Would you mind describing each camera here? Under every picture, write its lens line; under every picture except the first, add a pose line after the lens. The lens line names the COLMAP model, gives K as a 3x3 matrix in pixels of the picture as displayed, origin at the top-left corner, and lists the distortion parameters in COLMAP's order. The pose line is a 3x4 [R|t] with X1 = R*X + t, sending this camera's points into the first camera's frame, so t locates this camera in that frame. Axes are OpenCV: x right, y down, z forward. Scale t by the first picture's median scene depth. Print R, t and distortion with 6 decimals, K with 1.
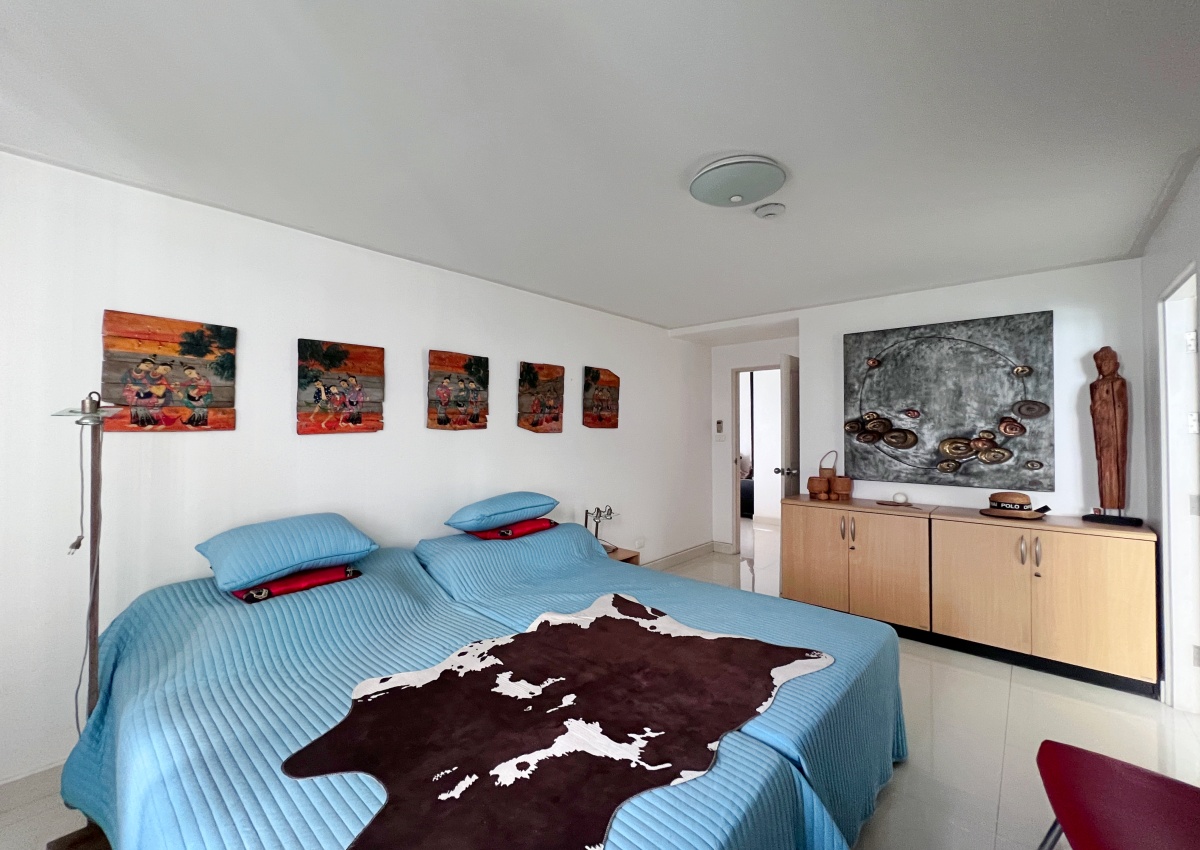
lens RADIAL K [[481.3, 0, 596.7], [0, 481.3, 423.7], [0, 0, 1]] dist [-0.003710, 0.000117]
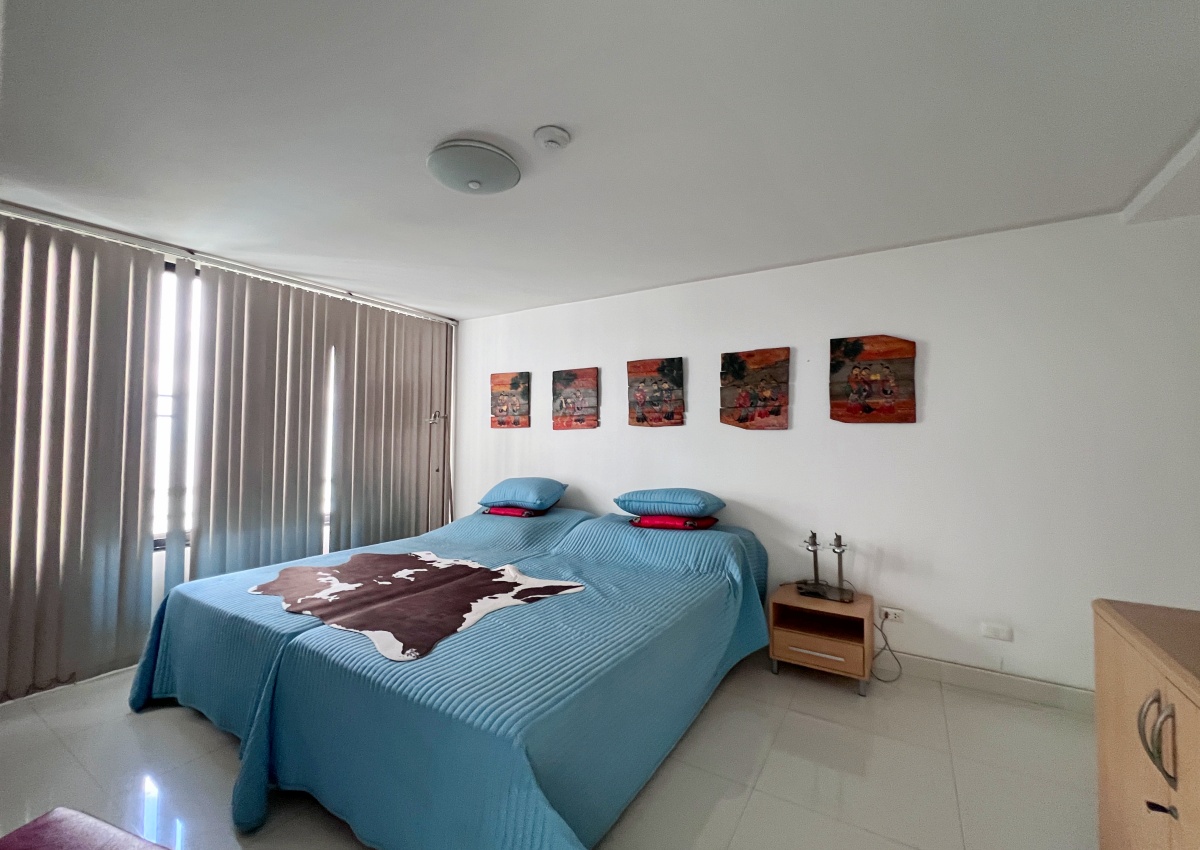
lens RADIAL K [[485.2, 0, 600.0], [0, 485.2, 425.0], [0, 0, 1]] dist [-0.001820, 0.000318]
pose [[0.199010, -0.023522, -0.979715, 0.884457], [0.004339, 0.999723, -0.023121, 0.038610], [0.979988, 0.000350, 0.199057, 0.712190]]
